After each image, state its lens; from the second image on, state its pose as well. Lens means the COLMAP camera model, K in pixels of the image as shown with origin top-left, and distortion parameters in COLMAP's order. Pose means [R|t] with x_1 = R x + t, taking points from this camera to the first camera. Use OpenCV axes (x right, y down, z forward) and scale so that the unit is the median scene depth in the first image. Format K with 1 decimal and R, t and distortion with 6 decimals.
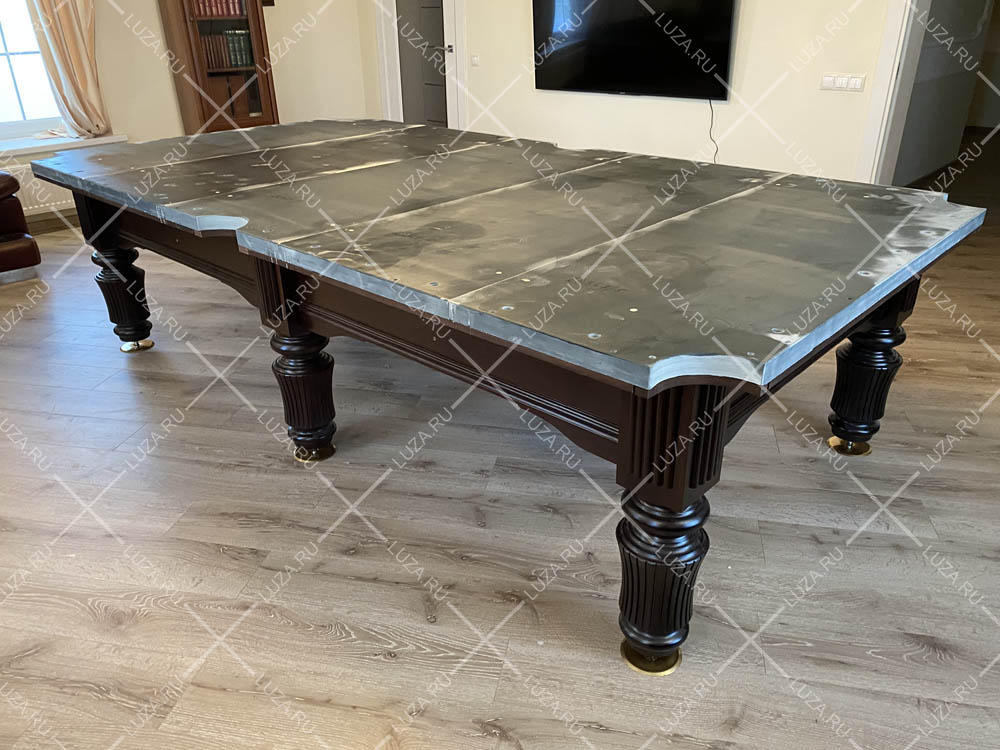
lens RADIAL K [[762.3, 0, 506.6], [0, 762.3, 374.8], [0, 0, 1]] dist [0.016436, -0.007875]
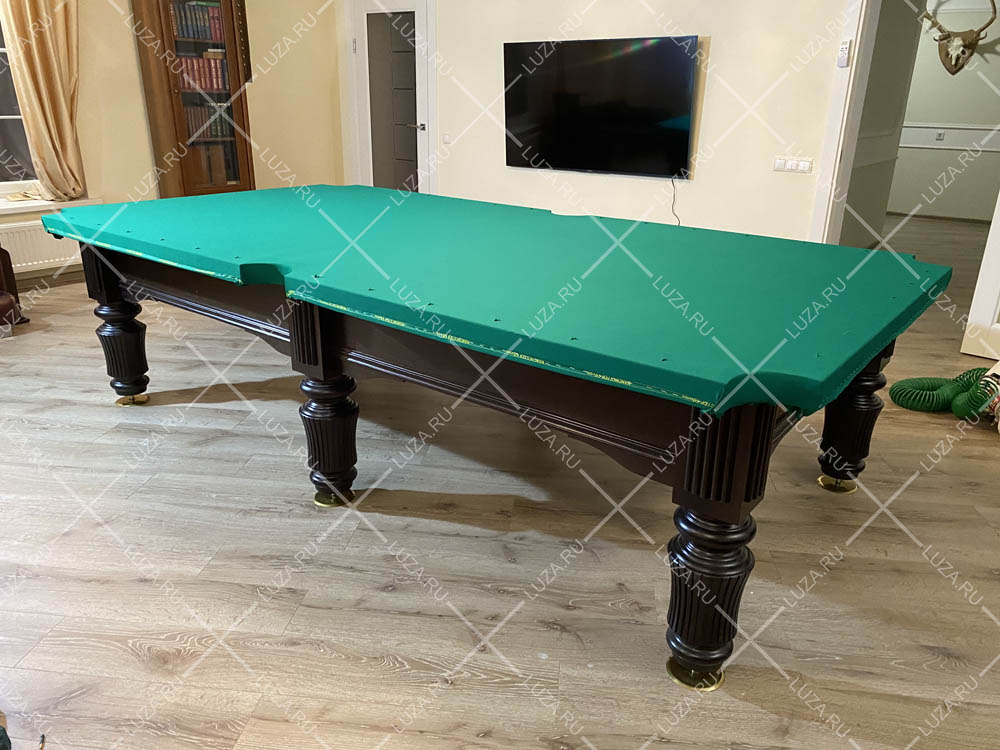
lens RADIAL K [[762.3, 0, 506.6], [0, 762.3, 374.8], [0, 0, 1]] dist [0.016436, -0.007875]
pose [[0.995672, -0.000042, 0.092941, -0.150144], [0.009408, 0.994909, -0.100336, 0.054792], [-0.092463, 0.100776, 0.990603, -0.053571]]
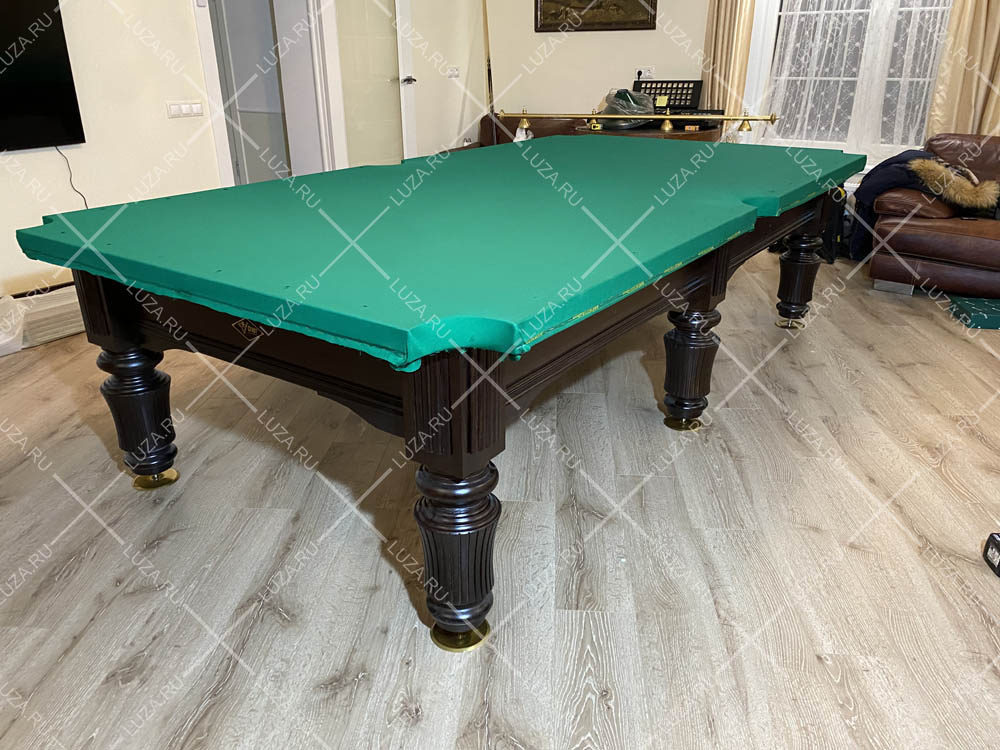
lens RADIAL K [[762.3, 0, 506.6], [0, 762.3, 374.8], [0, 0, 1]] dist [0.016436, -0.007875]
pose [[-0.136182, -0.373540, 0.917563, -1.531456], [0.435342, 0.809410, 0.394123, -0.635544], [-0.889905, 0.453126, 0.052391, 1.470350]]
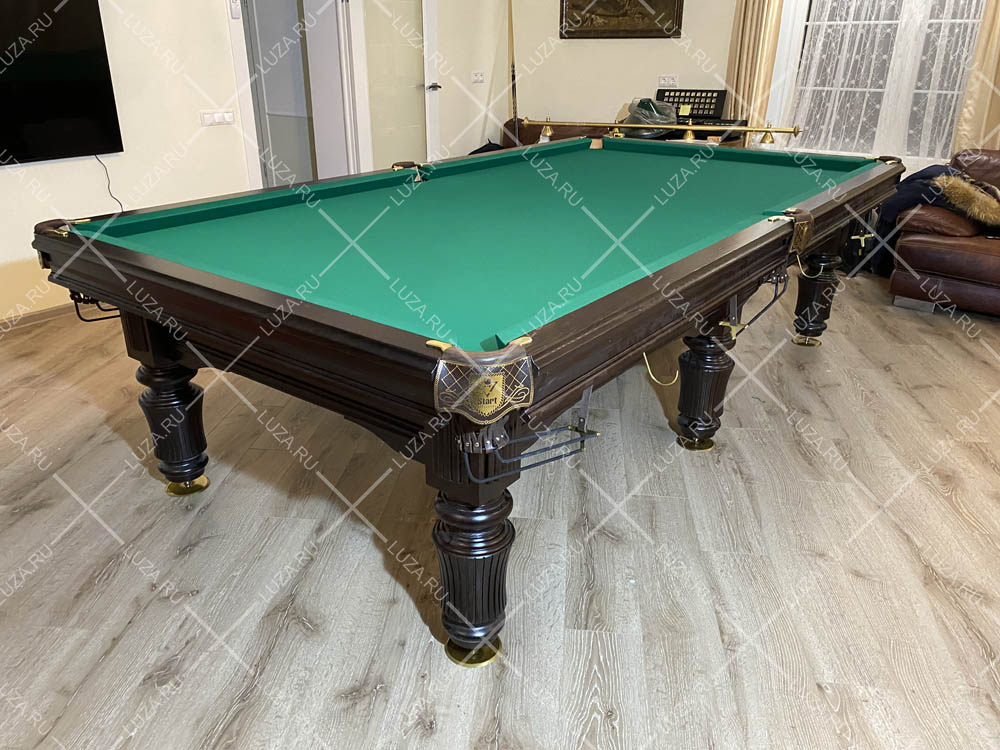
lens RADIAL K [[762.0, 0, 494.4], [0, 762.0, 375.6], [0, 0, 1]] dist [0.008717, 0.003203]
pose [[-0.092070, -0.386036, 0.917878, -1.549743], [0.431973, 0.815052, 0.386120, -0.686021], [-0.897174, 0.432049, 0.091715, 1.448526]]
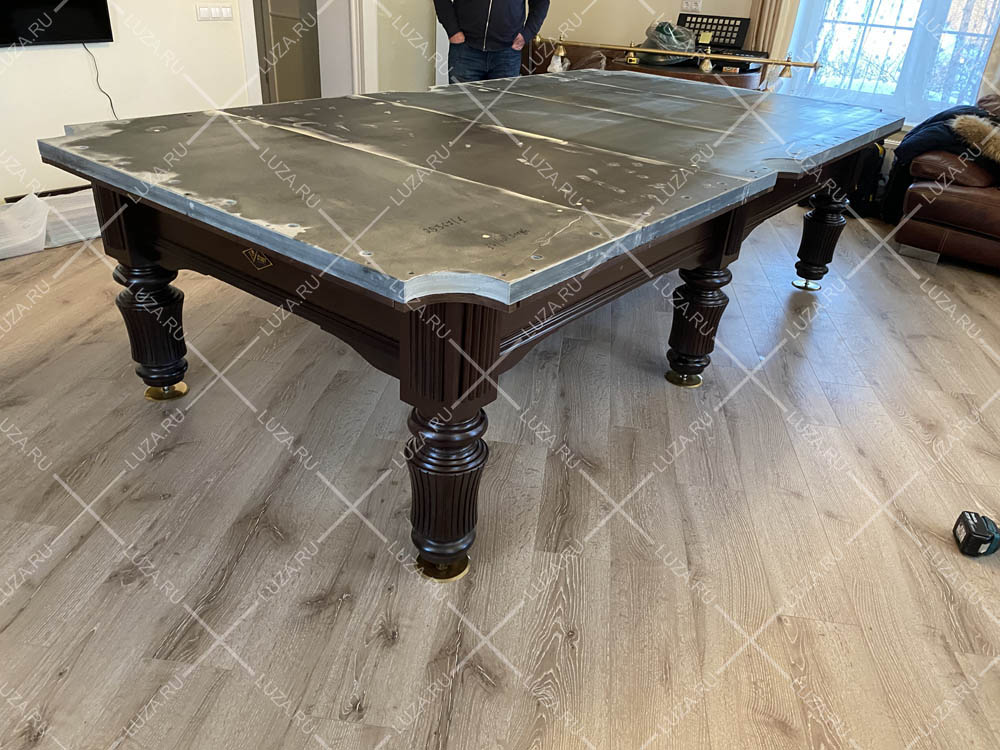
lens RADIAL K [[762.3, 0, 506.6], [0, 762.3, 374.8], [0, 0, 1]] dist [0.016436, -0.007875]
pose [[-0.078699, -0.469572, 0.879380, -1.541375], [0.379532, 0.801573, 0.461991, -0.655631], [-0.921825, 0.370111, 0.115135, 1.433684]]
